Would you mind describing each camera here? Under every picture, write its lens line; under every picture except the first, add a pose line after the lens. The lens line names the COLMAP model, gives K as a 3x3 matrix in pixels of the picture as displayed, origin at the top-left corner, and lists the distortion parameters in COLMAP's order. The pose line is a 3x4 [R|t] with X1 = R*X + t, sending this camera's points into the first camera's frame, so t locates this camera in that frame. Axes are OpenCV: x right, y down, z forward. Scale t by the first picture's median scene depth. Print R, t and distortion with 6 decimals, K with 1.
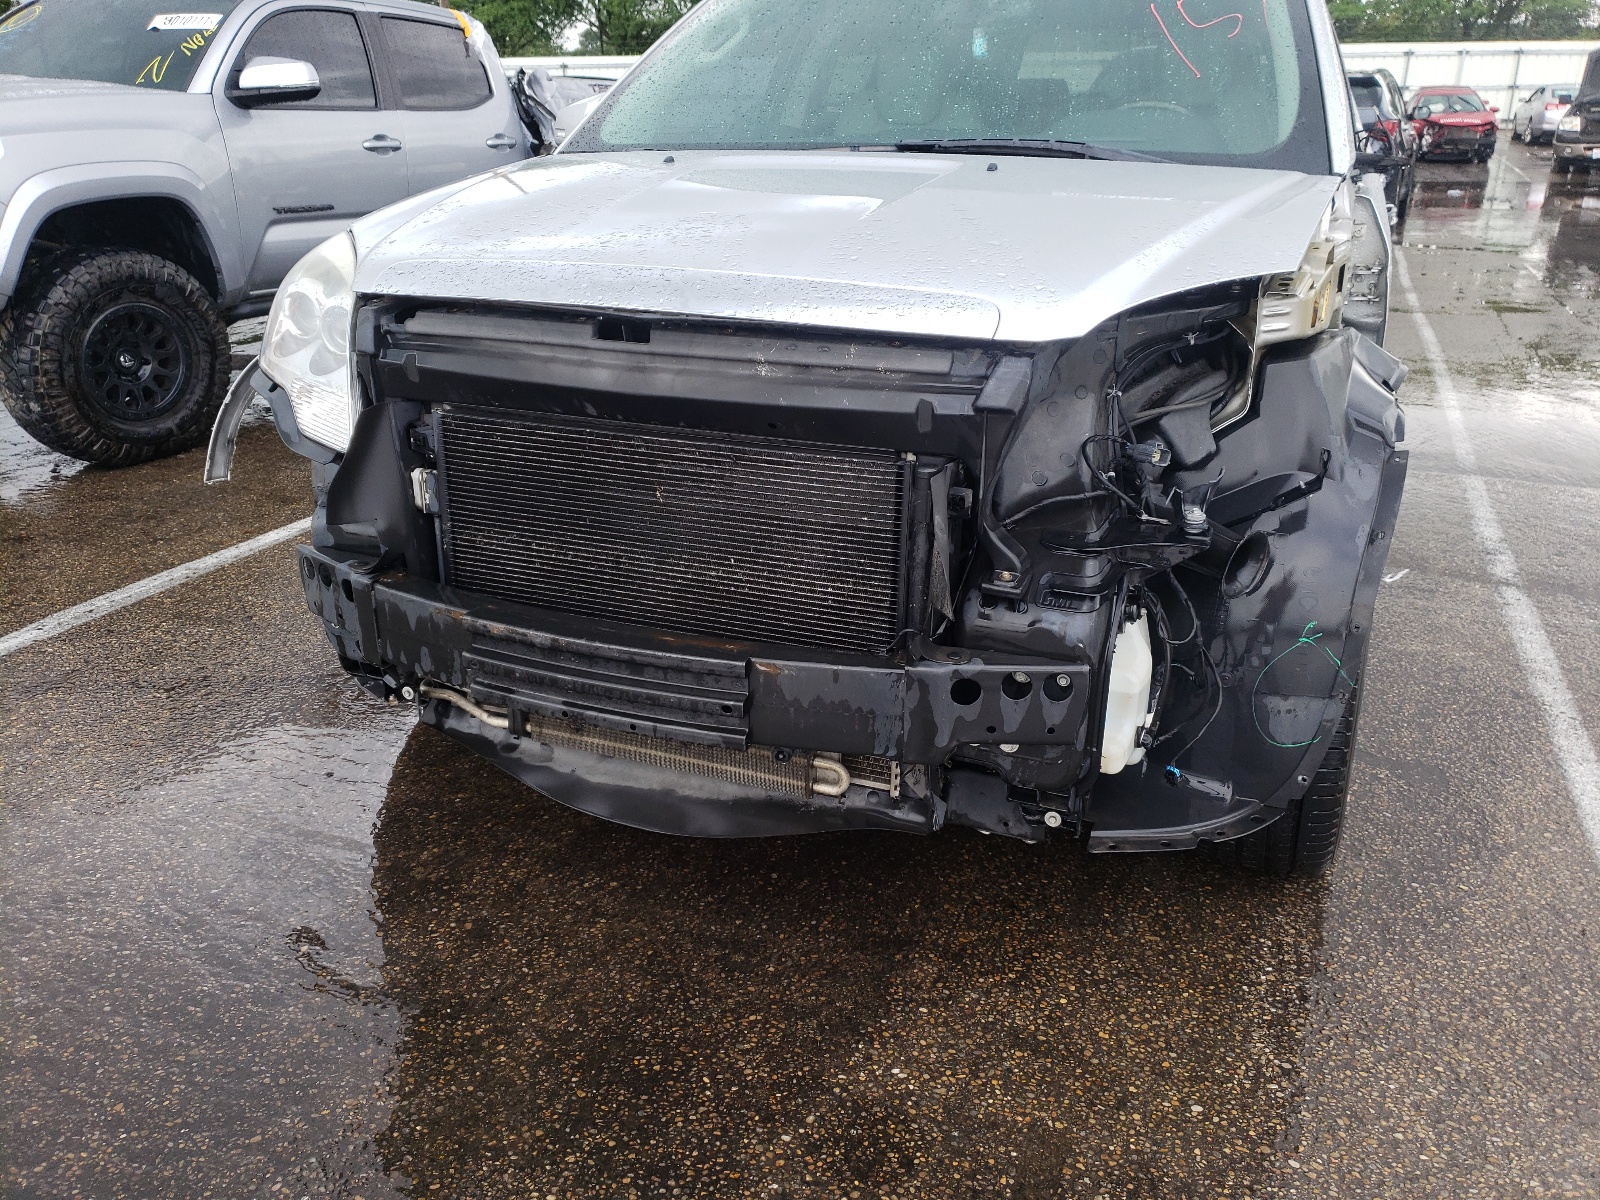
lens RADIAL K [[1205.3, 0, 800.0], [0, 1205.3, 600.0], [0, 0, 1]] dist [0.100745, -0.125556]
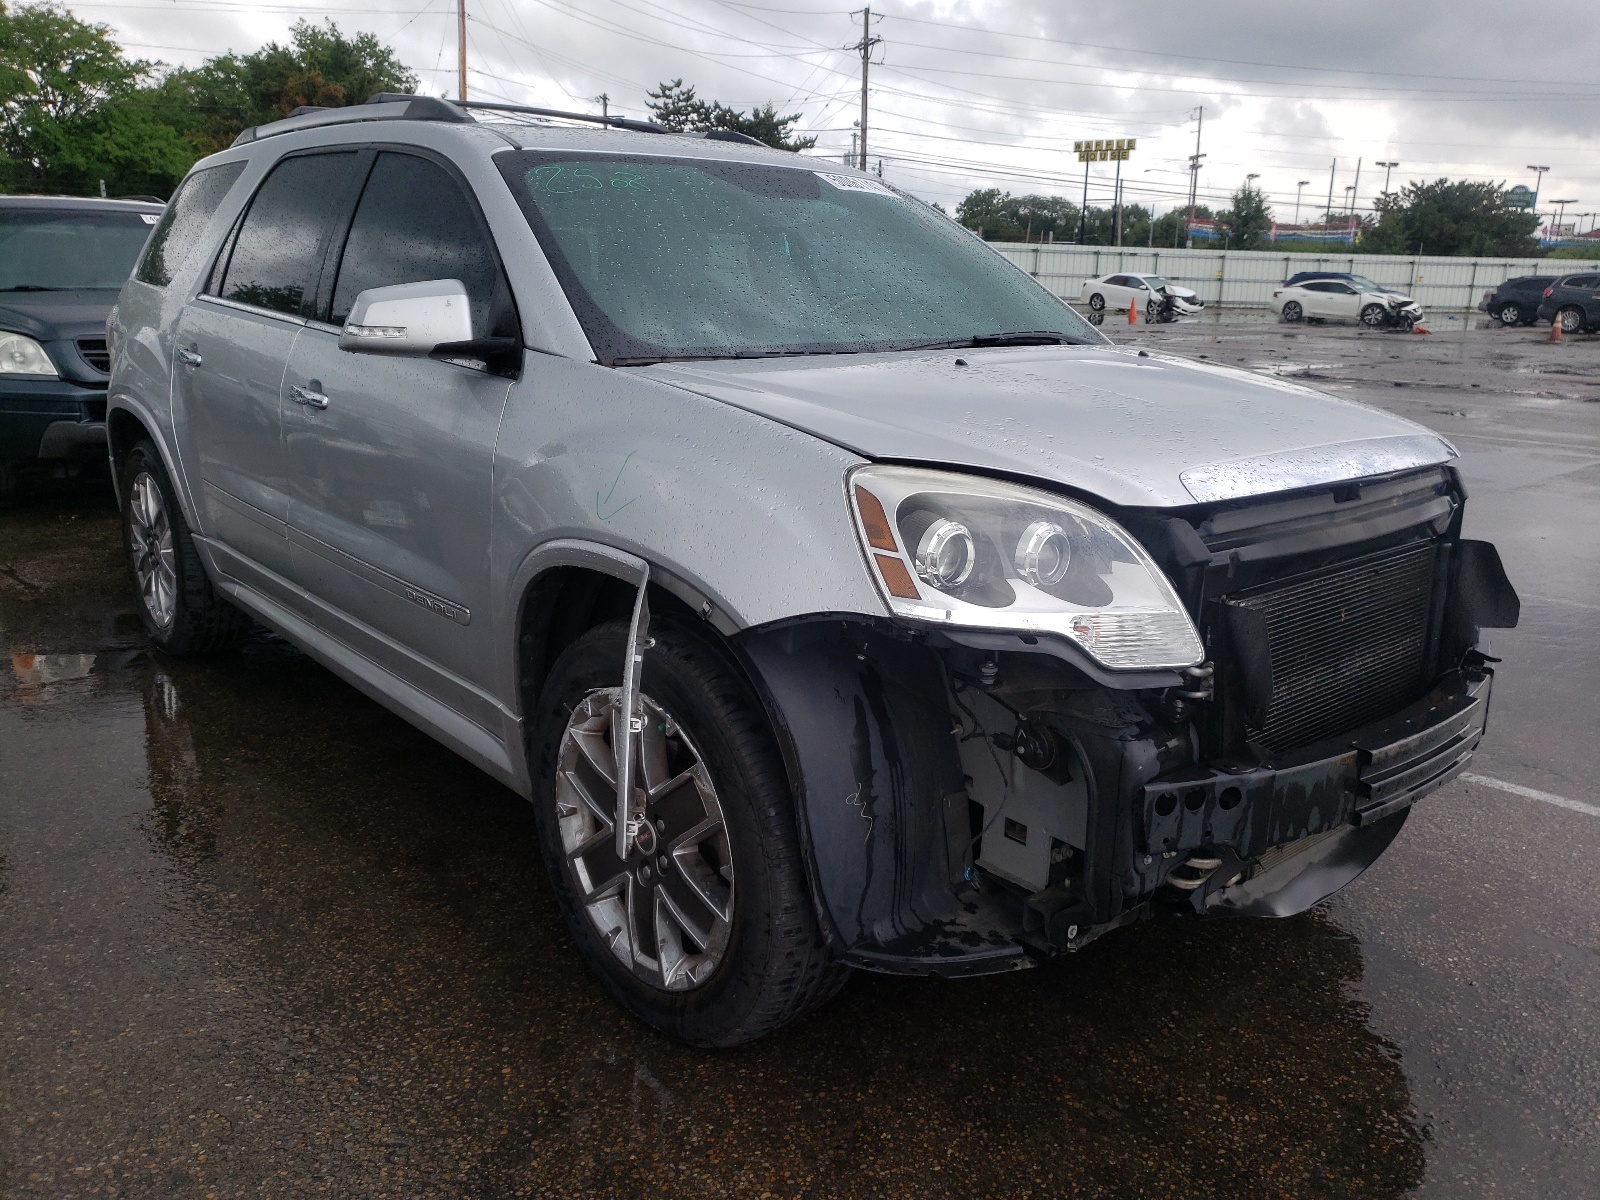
lens RADIAL K [[1205.3, 0, 800.0], [0, 1205.3, 600.0], [0, 0, 1]] dist [0.100745, -0.125556]
pose [[0.519540, -0.252206, 0.816376, -1.451323], [0.341719, 0.937039, 0.072013, -0.386306], [-0.783139, 0.241558, 0.573013, 0.721960]]
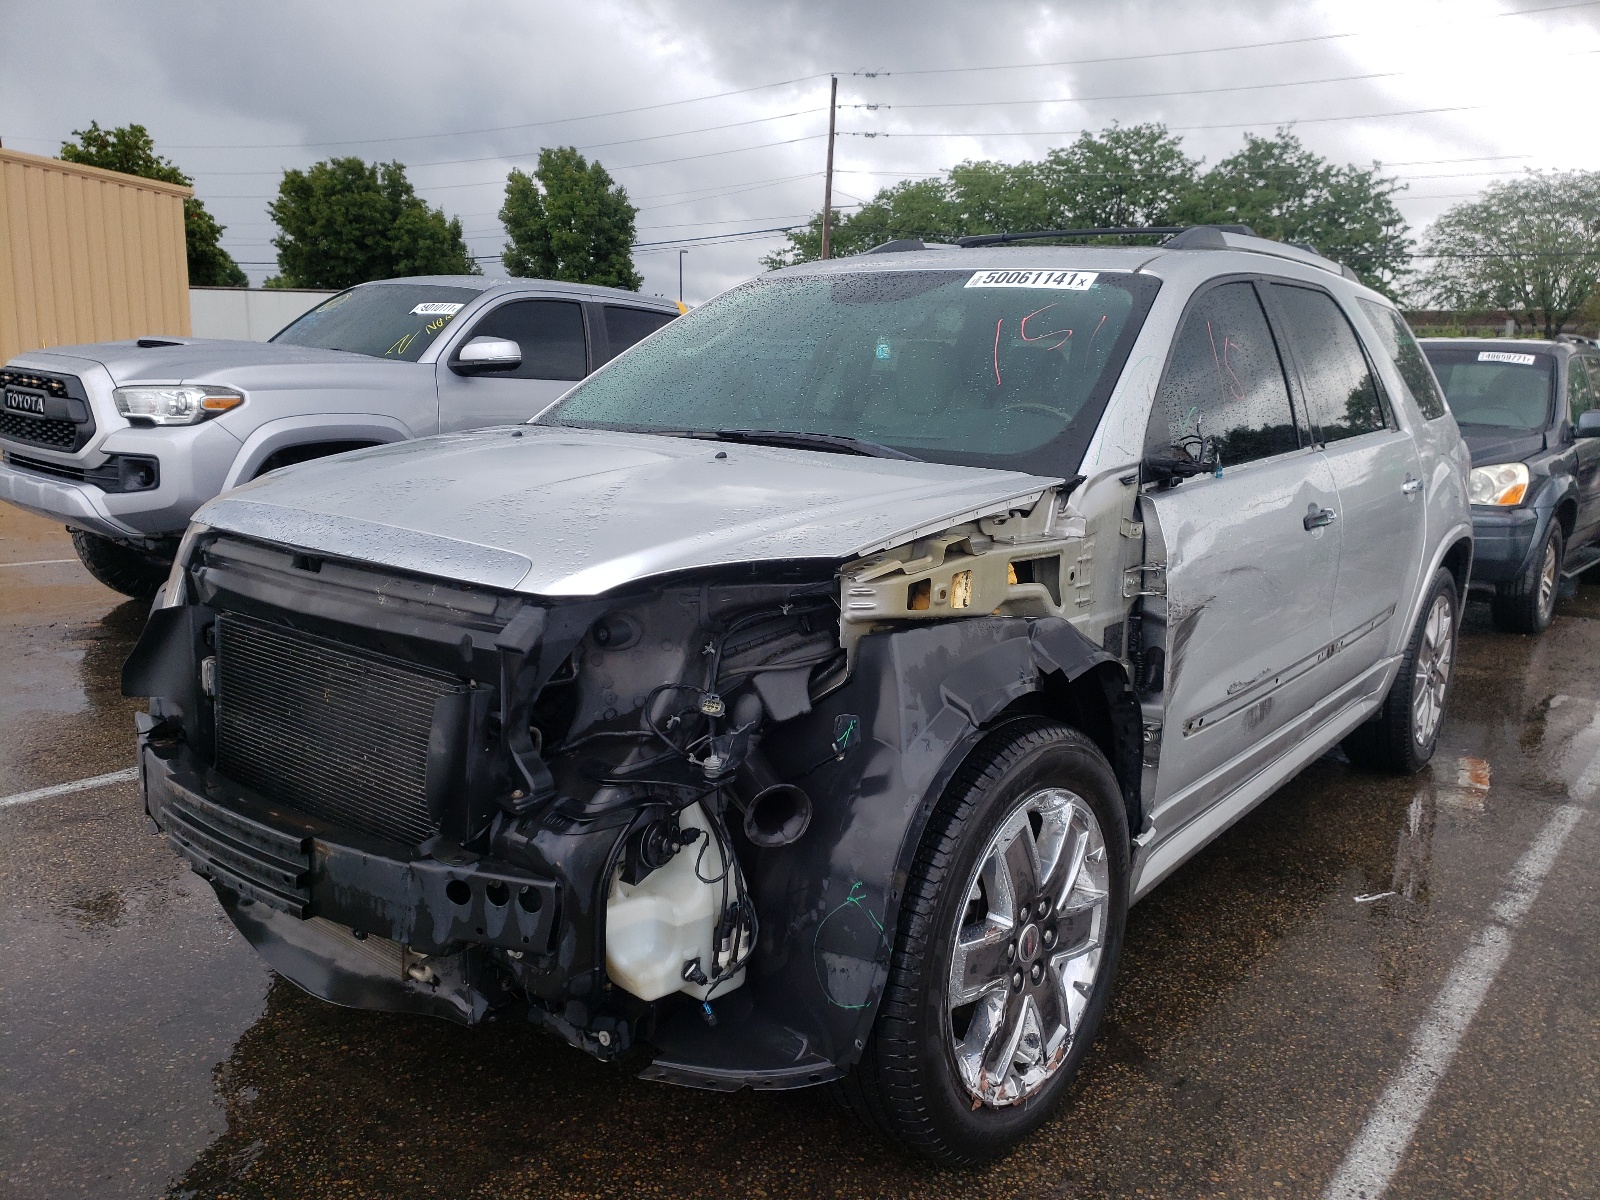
lens RADIAL K [[1205.3, 0, 800.0], [0, 1205.3, 600.0], [0, 0, 1]] dist [0.100745, -0.125556]
pose [[0.954506, 0.080045, -0.287246, 0.671339], [-0.134902, 0.974998, -0.176579, -0.028842], [0.265931, 0.207296, 0.941440, -0.038649]]
